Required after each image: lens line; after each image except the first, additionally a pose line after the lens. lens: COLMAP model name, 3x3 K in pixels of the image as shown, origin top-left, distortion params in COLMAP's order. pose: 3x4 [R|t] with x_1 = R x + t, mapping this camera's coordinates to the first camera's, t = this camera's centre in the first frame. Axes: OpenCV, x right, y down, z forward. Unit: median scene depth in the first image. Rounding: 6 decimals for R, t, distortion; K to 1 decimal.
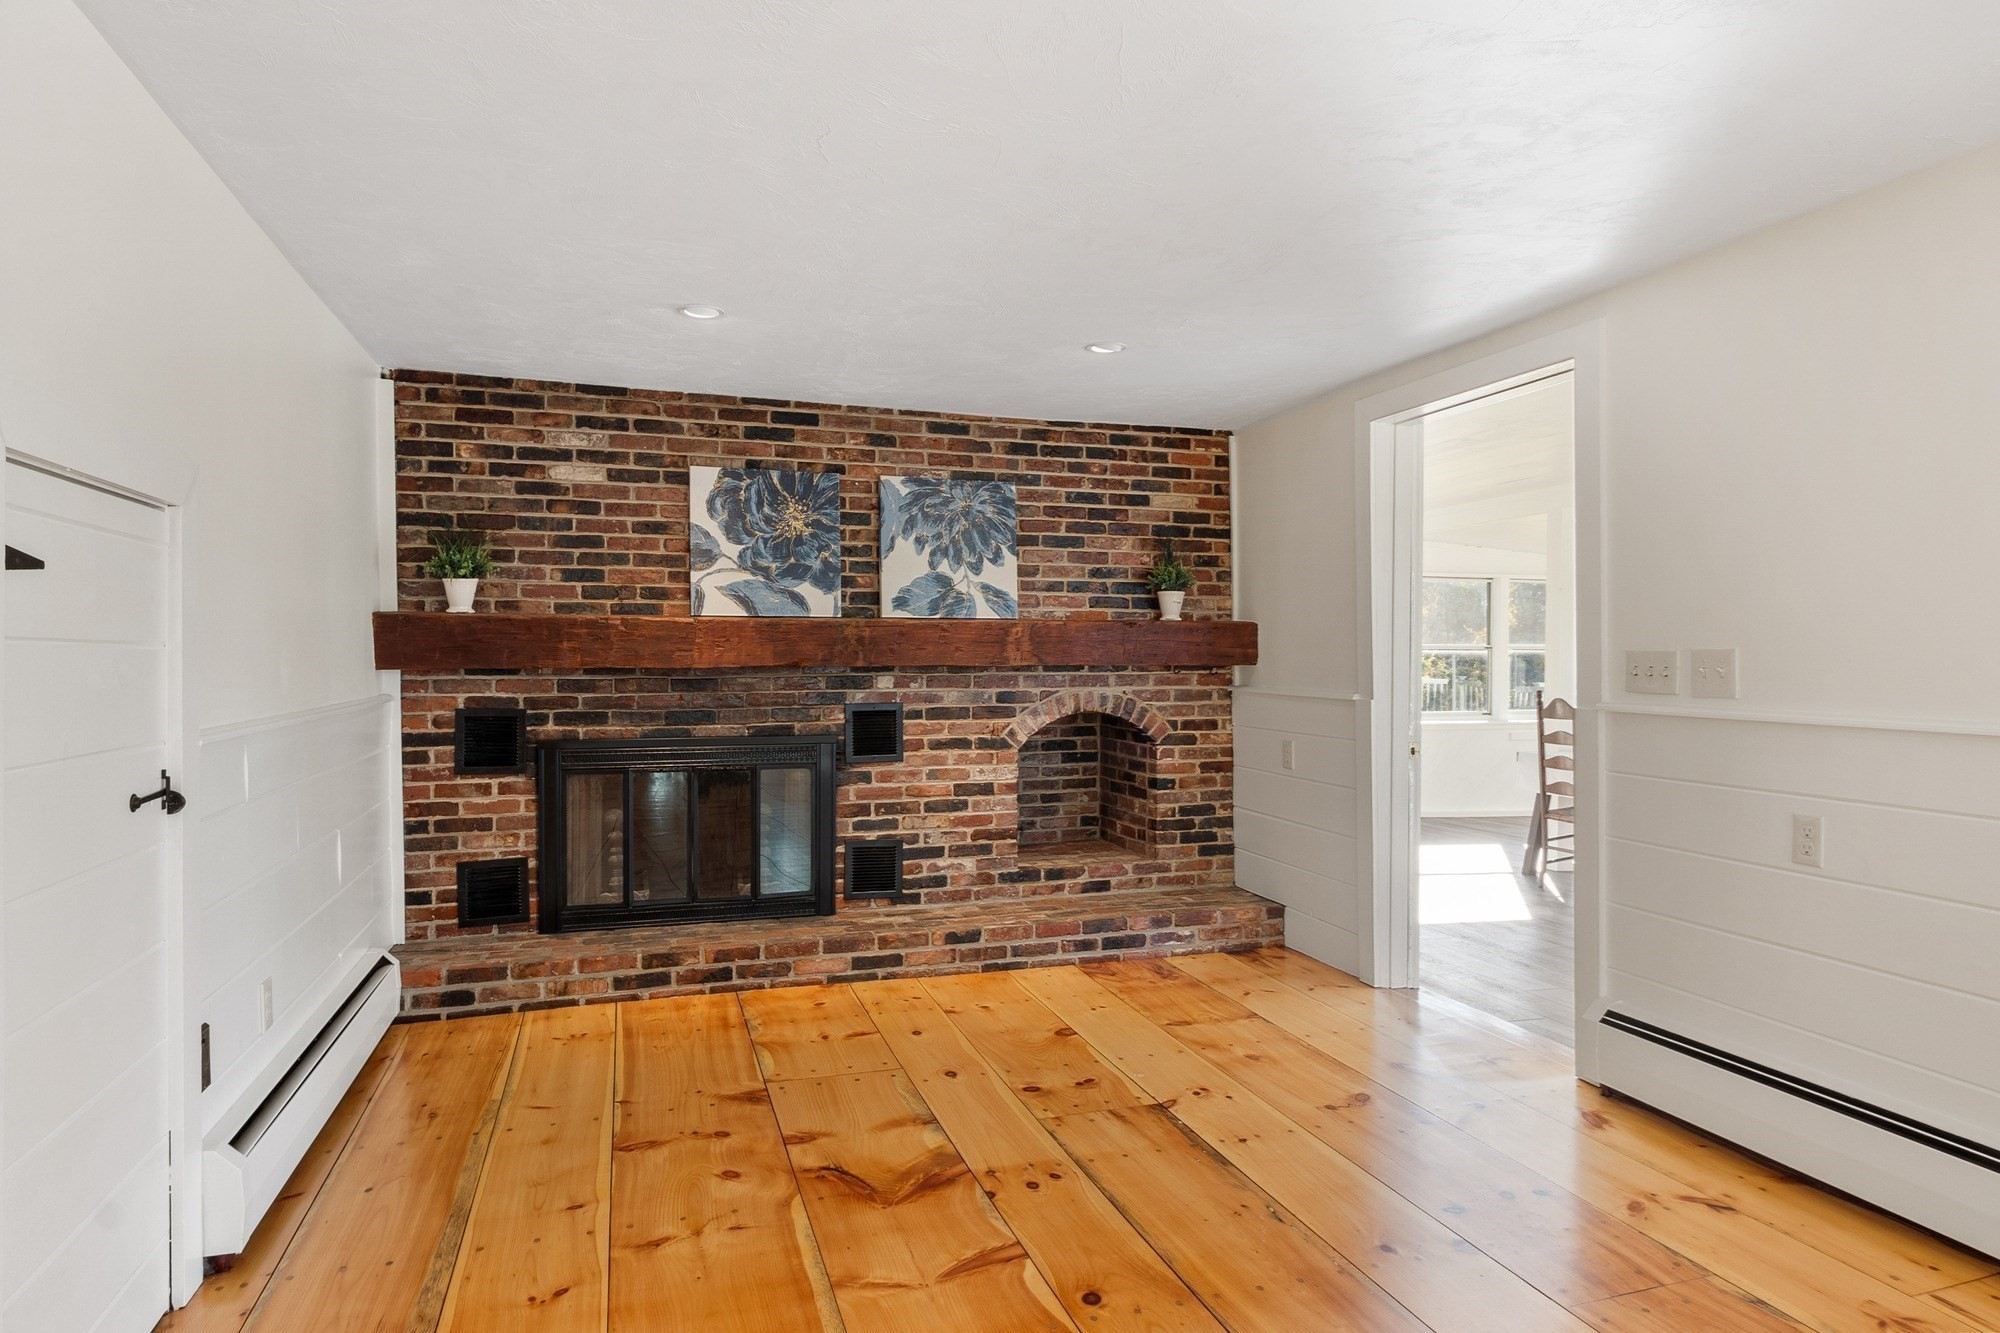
lens RADIAL K [[1150.3, 0, 991.4], [0, 1150.3, 677.5], [0, 0, 1]] dist [0.003430, 0.001516]
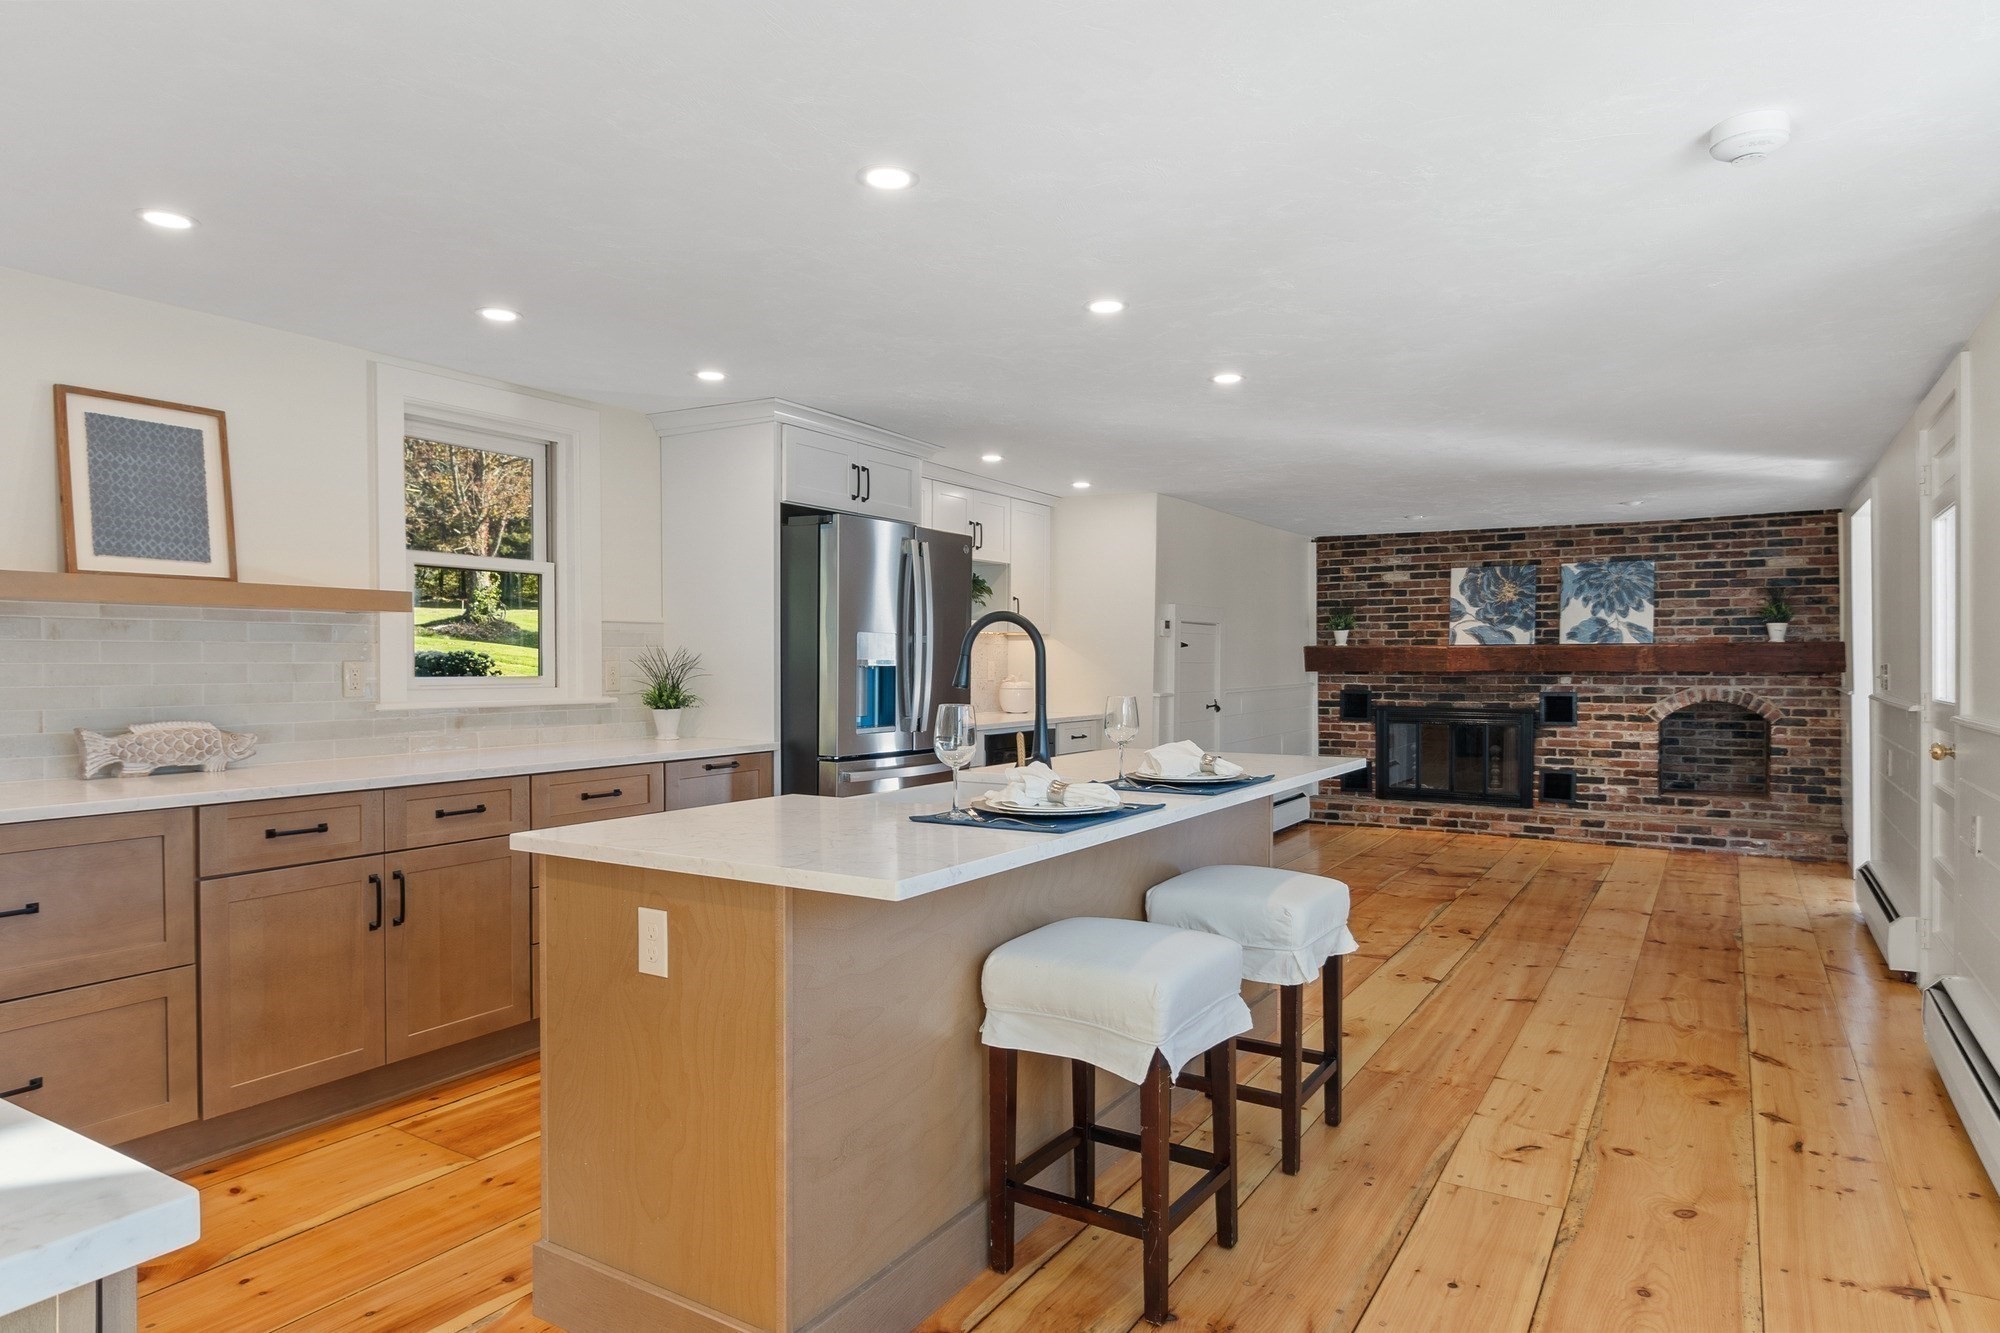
lens RADIAL K [[1181.6, 0, 989.9], [0, 1181.6, 677.0], [0, 0, 1]] dist [0.008073, -0.000477]
pose [[0.645840, 0.009590, -0.763412, 0.740340], [-0.012178, 0.999923, 0.002258, 0.005578], [0.763376, 0.007838, 0.645907, -0.863748]]
